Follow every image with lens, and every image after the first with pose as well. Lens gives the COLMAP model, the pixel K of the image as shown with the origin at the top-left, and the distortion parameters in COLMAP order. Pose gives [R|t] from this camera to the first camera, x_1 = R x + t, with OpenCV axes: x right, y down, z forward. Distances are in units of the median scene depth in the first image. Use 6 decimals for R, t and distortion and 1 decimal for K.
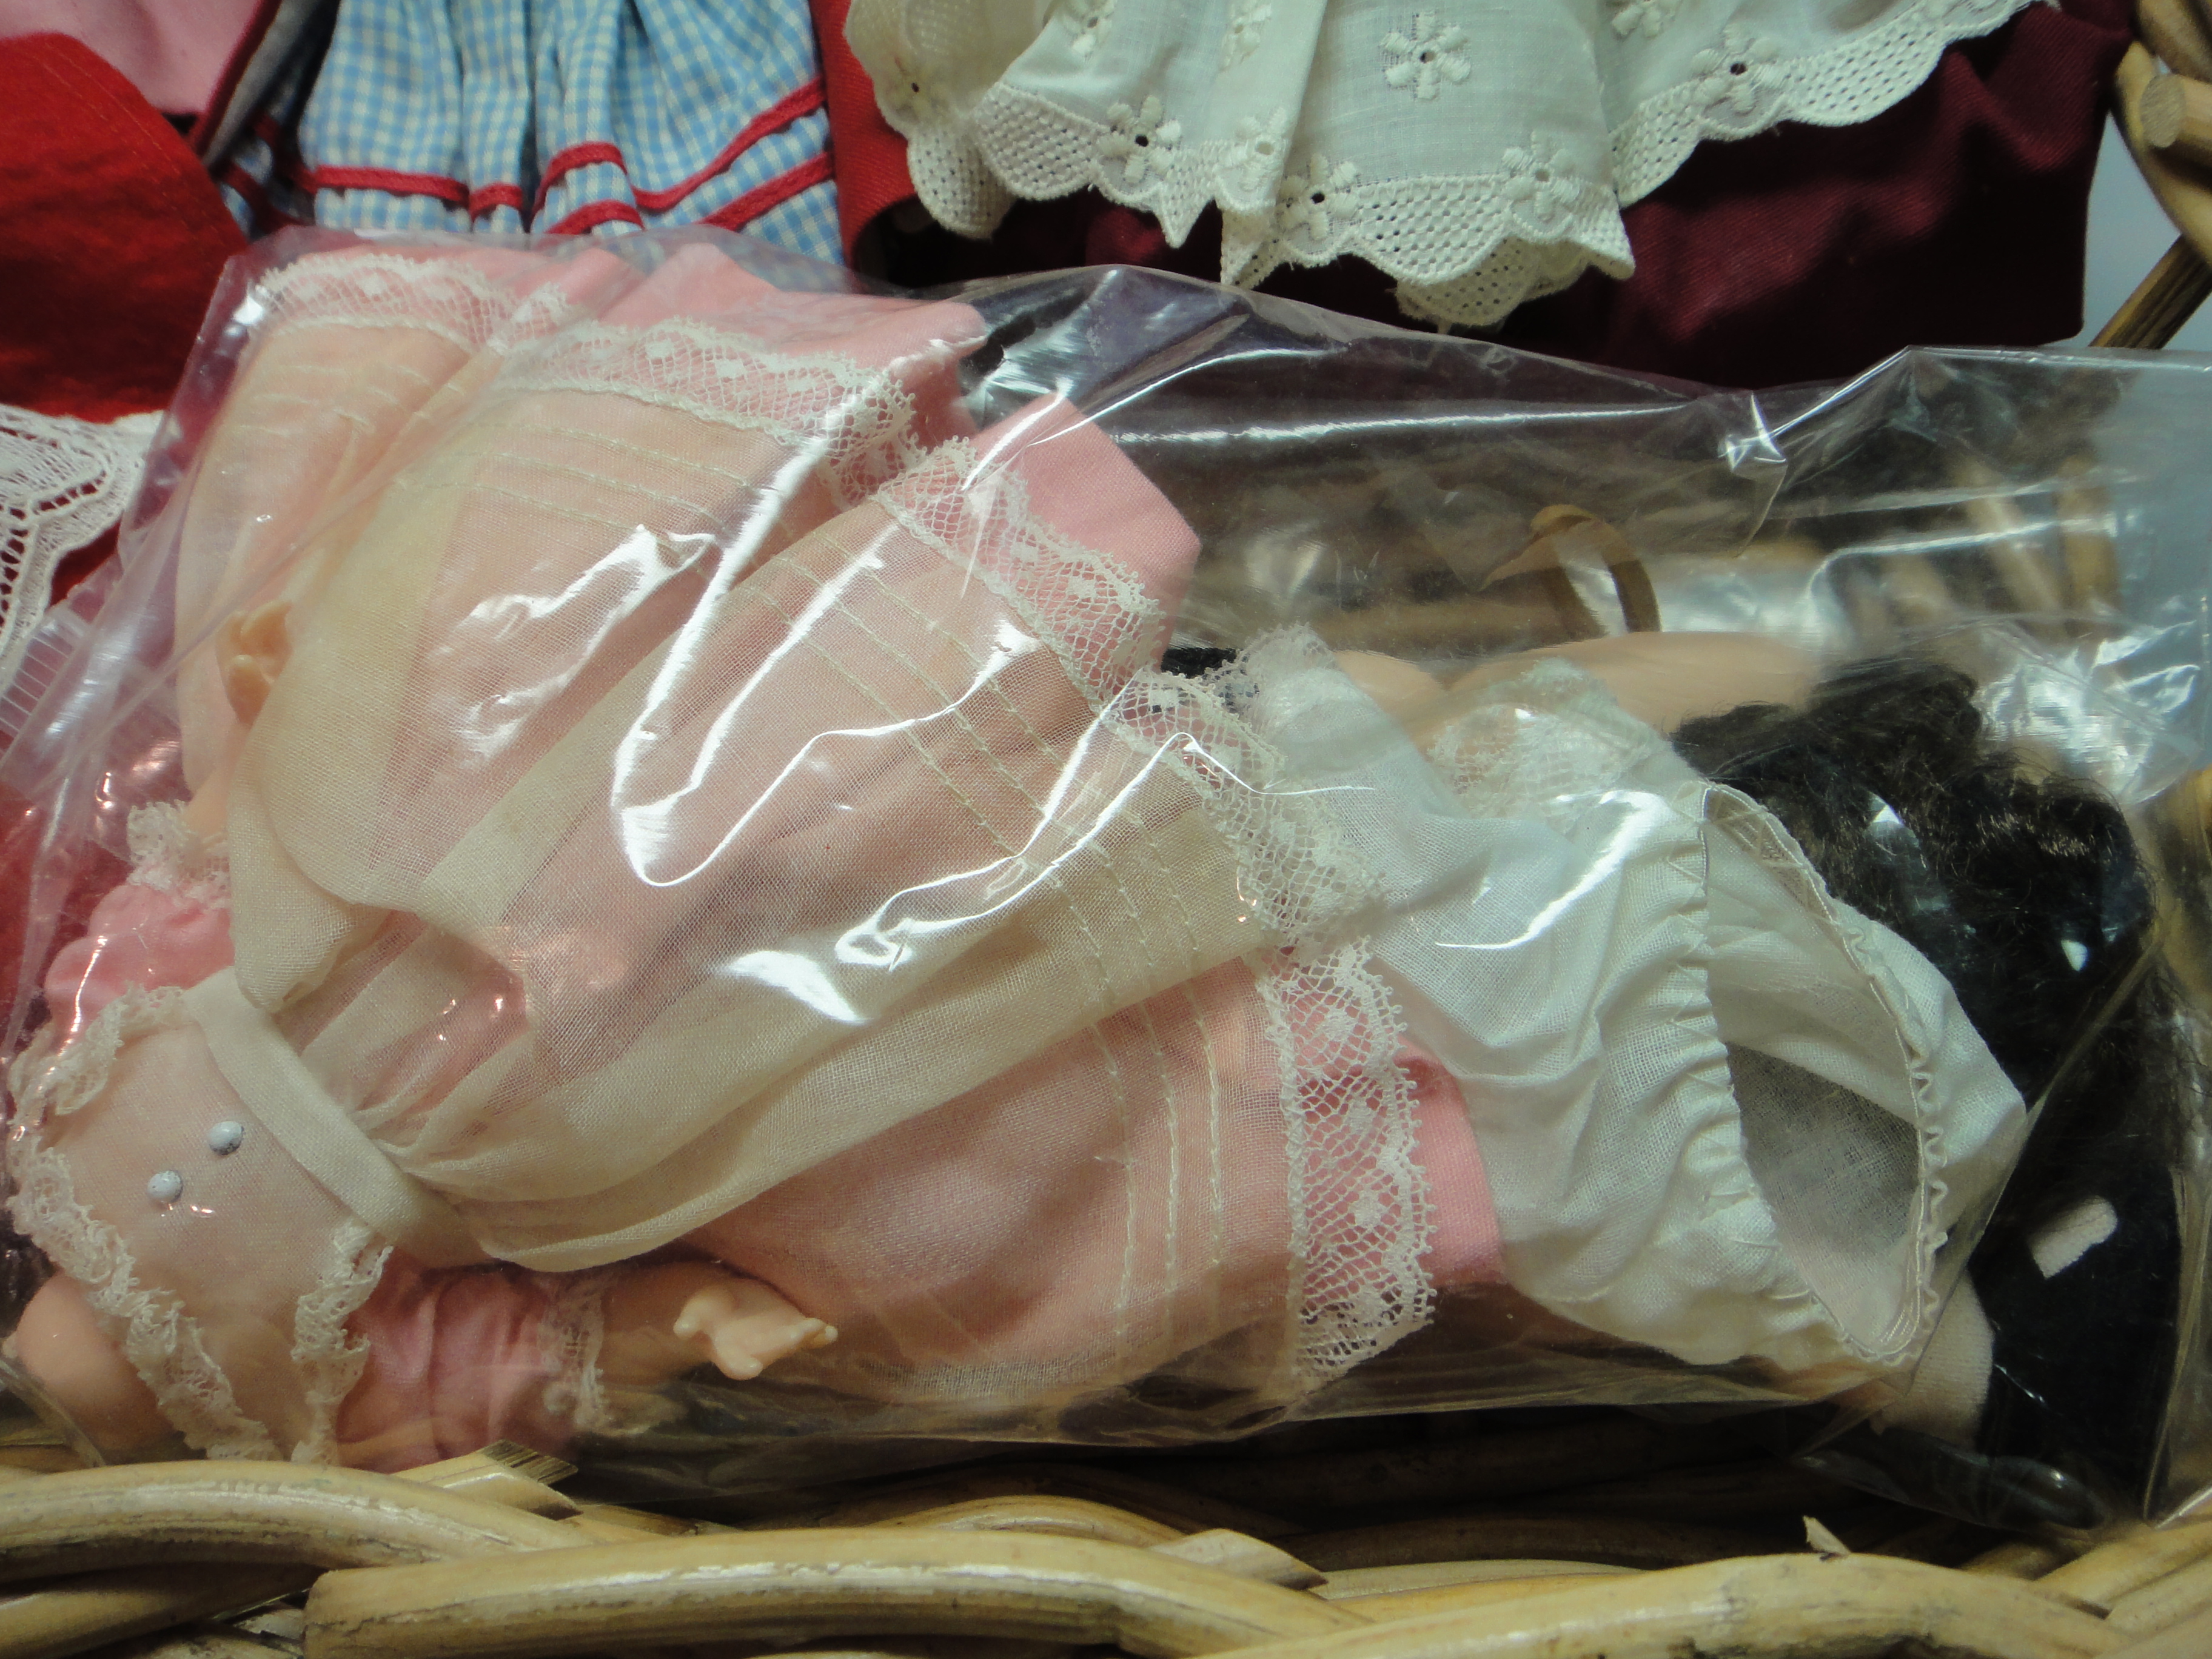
lens RADIAL K [[1580.7, 0, 1099.4], [0, 1580.7, 801.4], [0, 0, 1]] dist [0.011404, -0.002840]
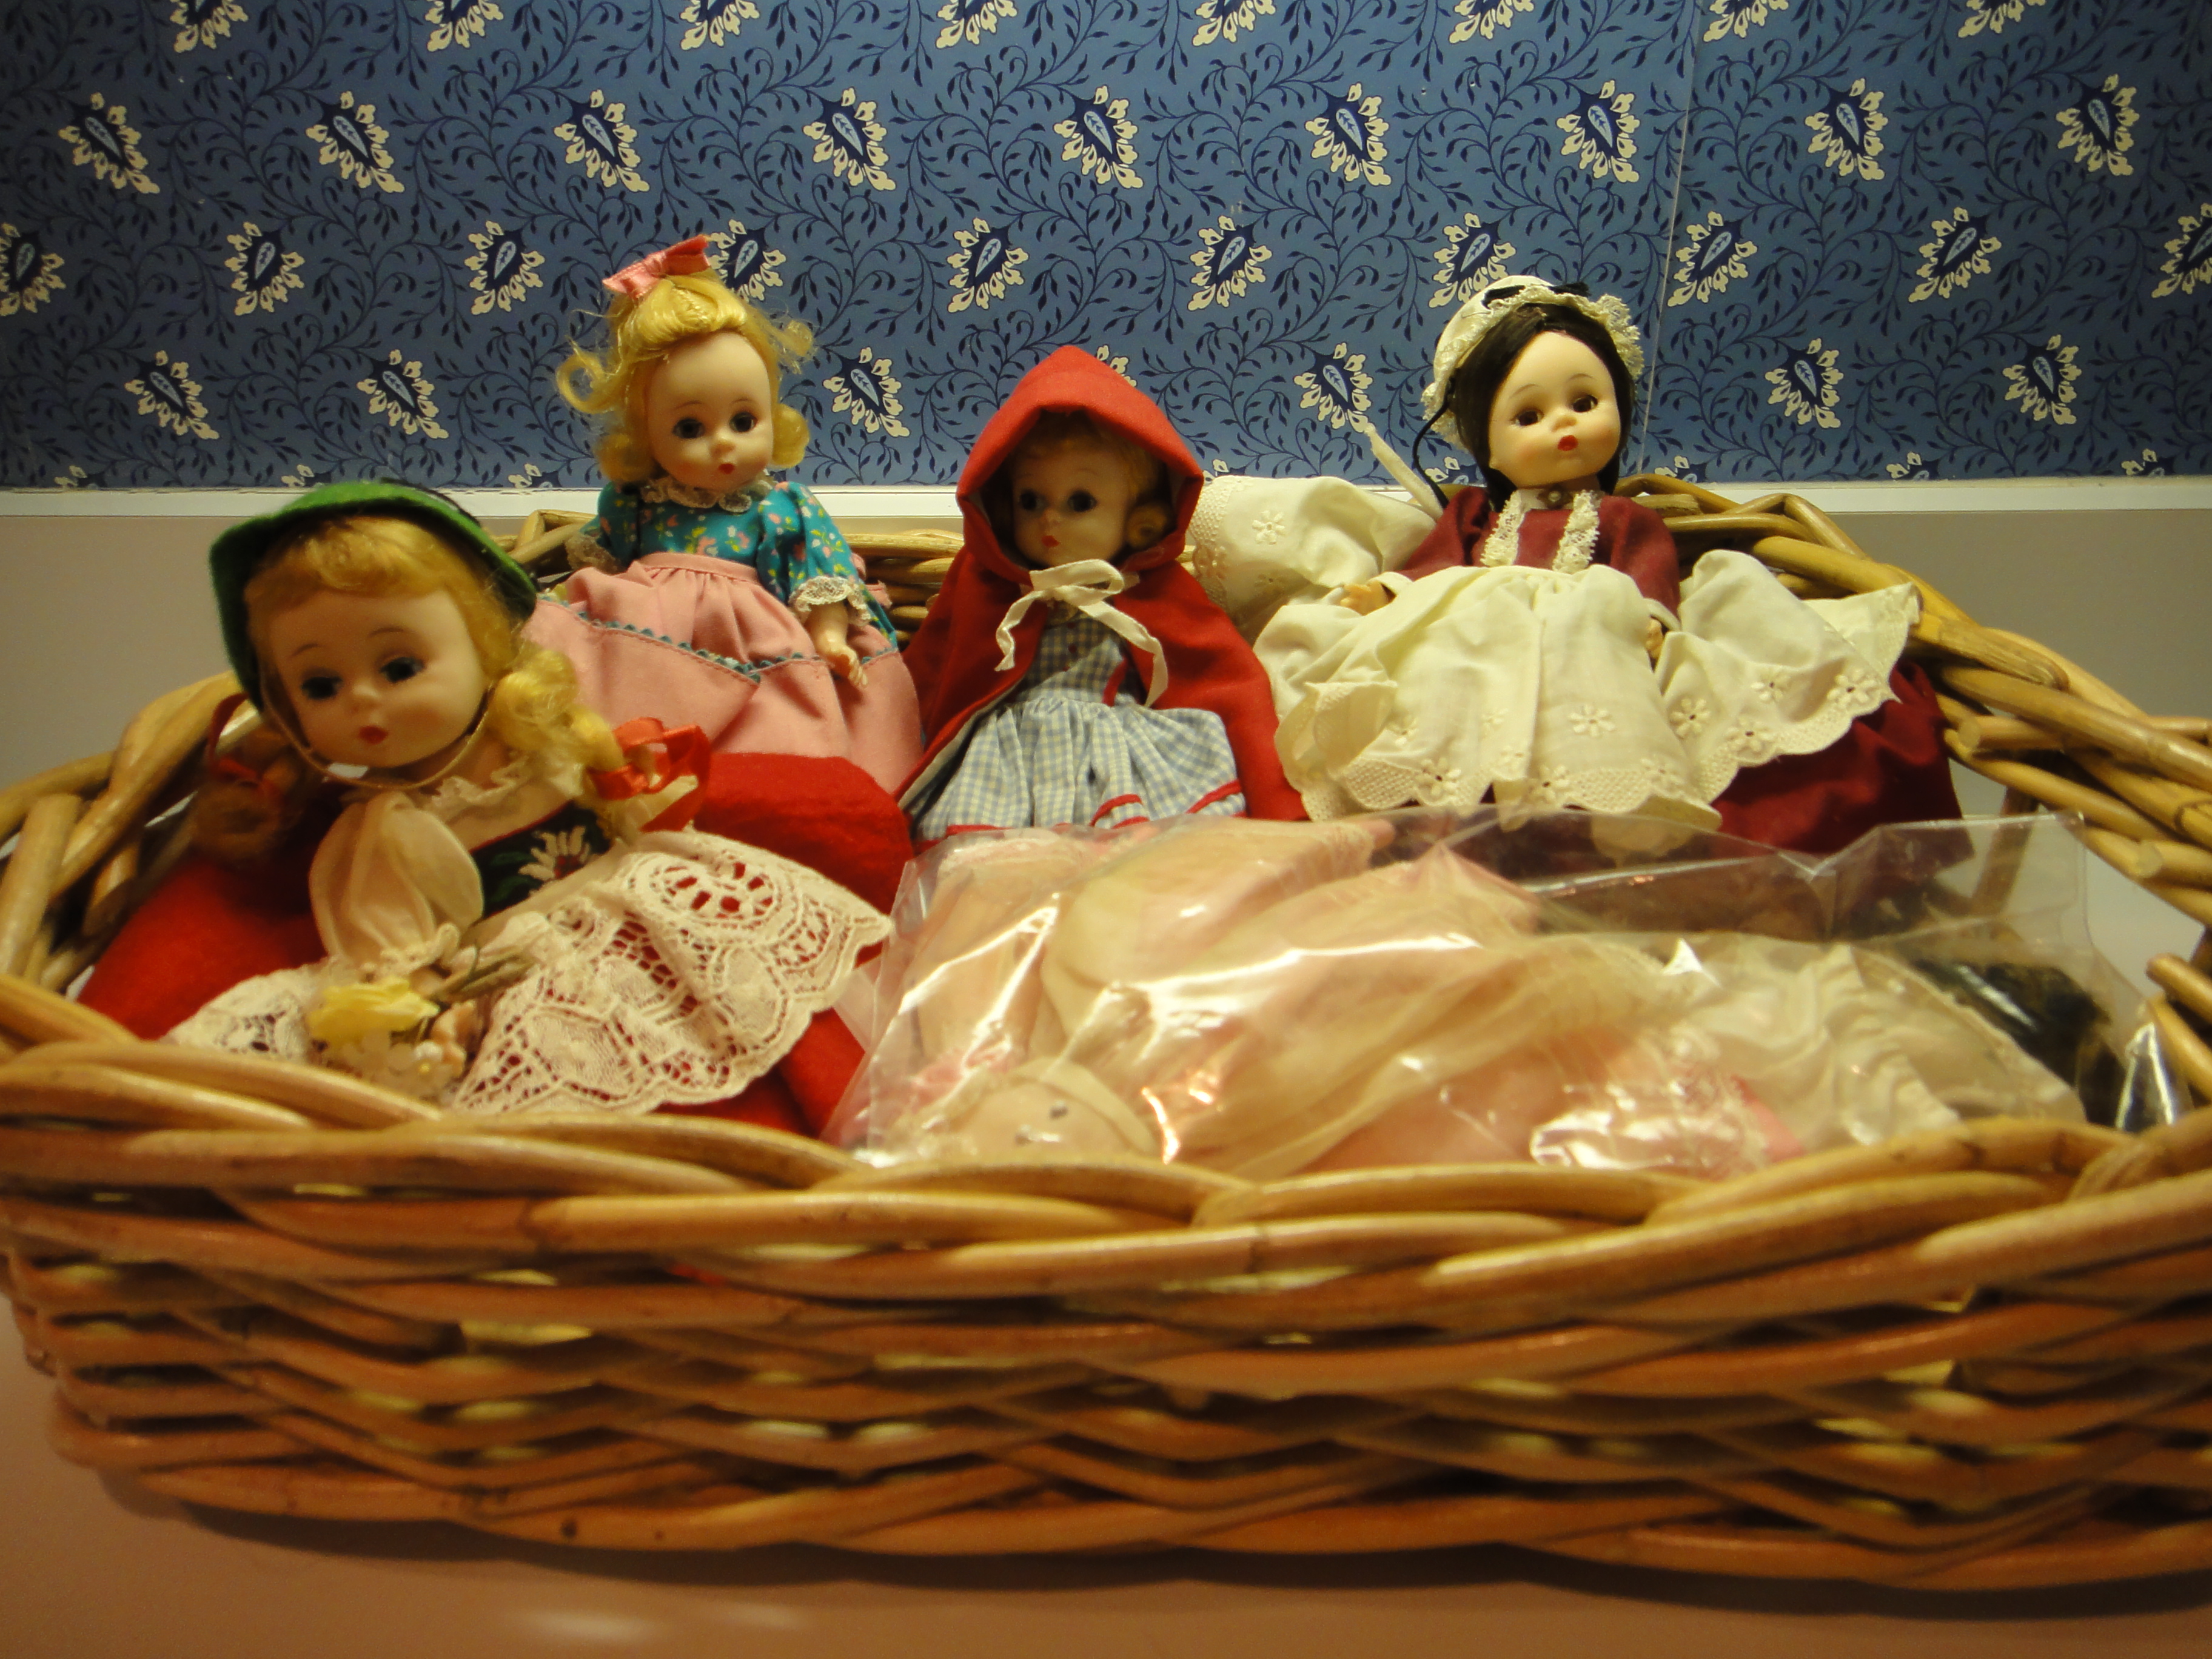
lens RADIAL K [[1580.7, 0, 1099.4], [0, 1580.7, 801.4], [0, 0, 1]] dist [0.011404, -0.002840]
pose [[0.999993, 0.003750, 0.000237, -0.339788], [-0.002765, 0.777055, -0.629427, 0.708558], [-0.002544, 0.629422, 0.777060, -0.394368]]
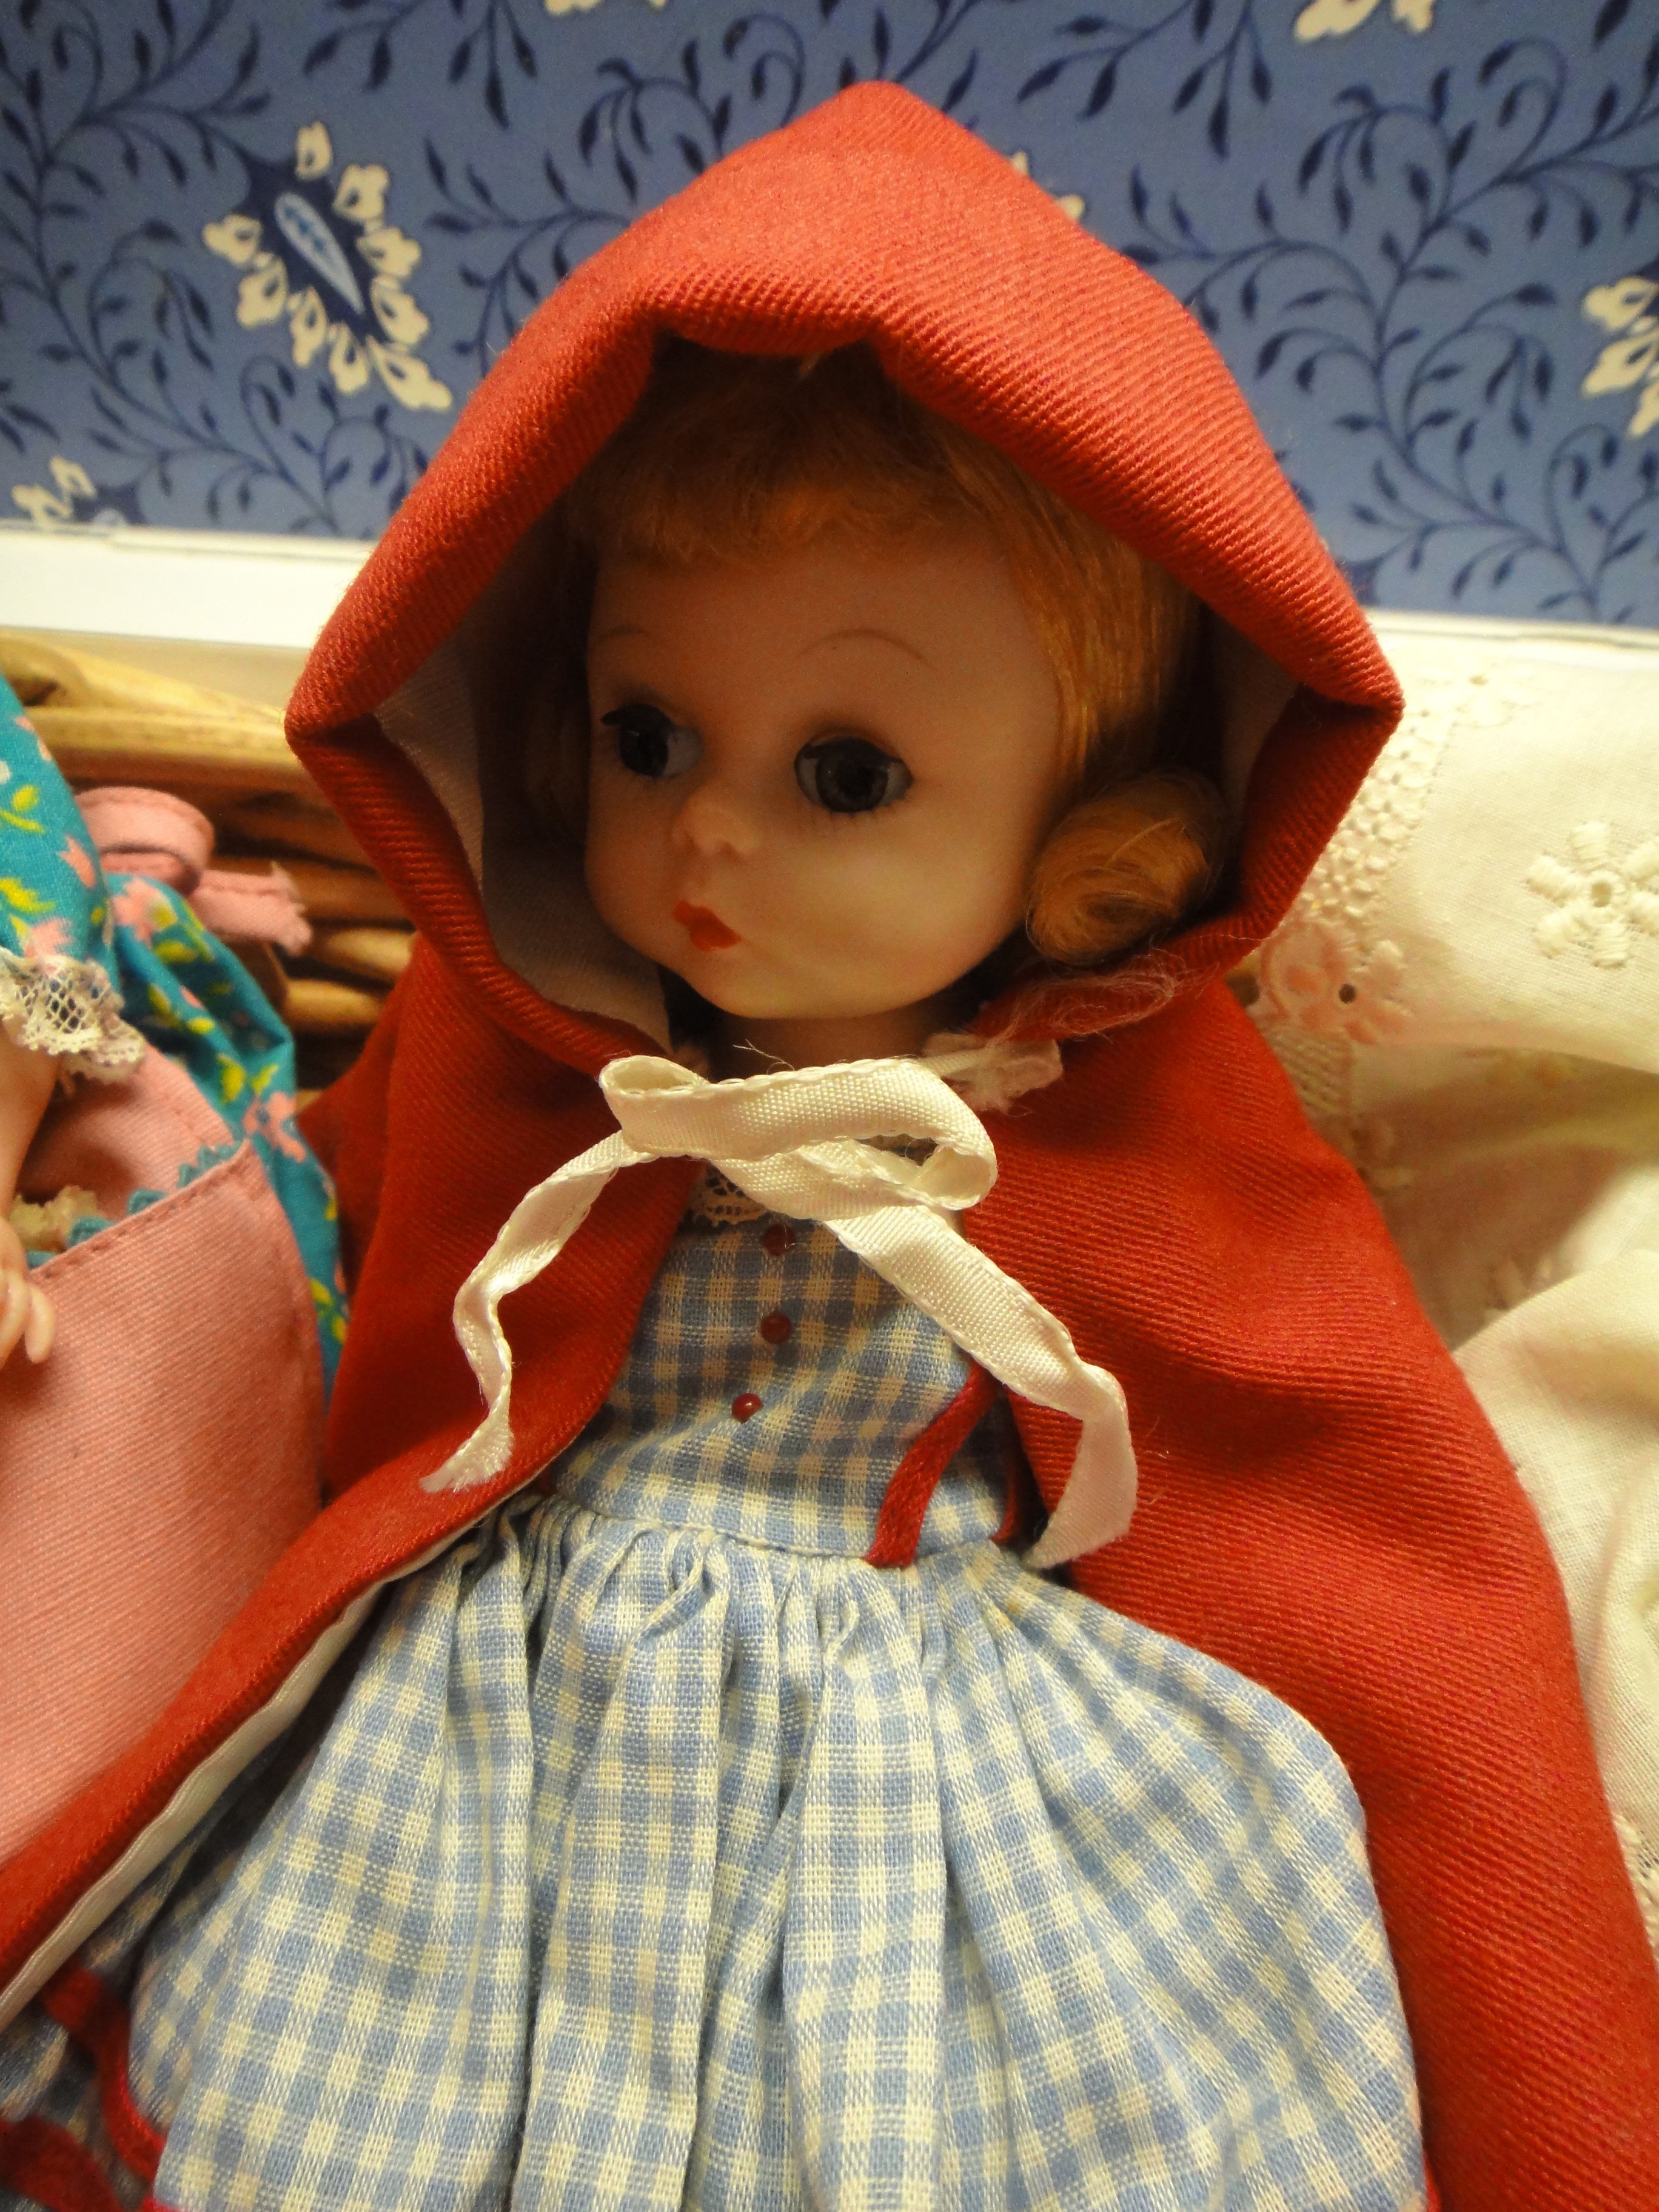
lens RADIAL K [[1580.7, 0, 836.8], [0, 1580.7, 1098.2], [0, 0, 1]] dist [0.011404, -0.002840]
pose [[0.993512, 0.094052, -0.063934, -0.328506], [-0.113113, 0.875469, -0.469851, -0.497026], [0.011782, 0.474034, 0.880428, 0.523657]]
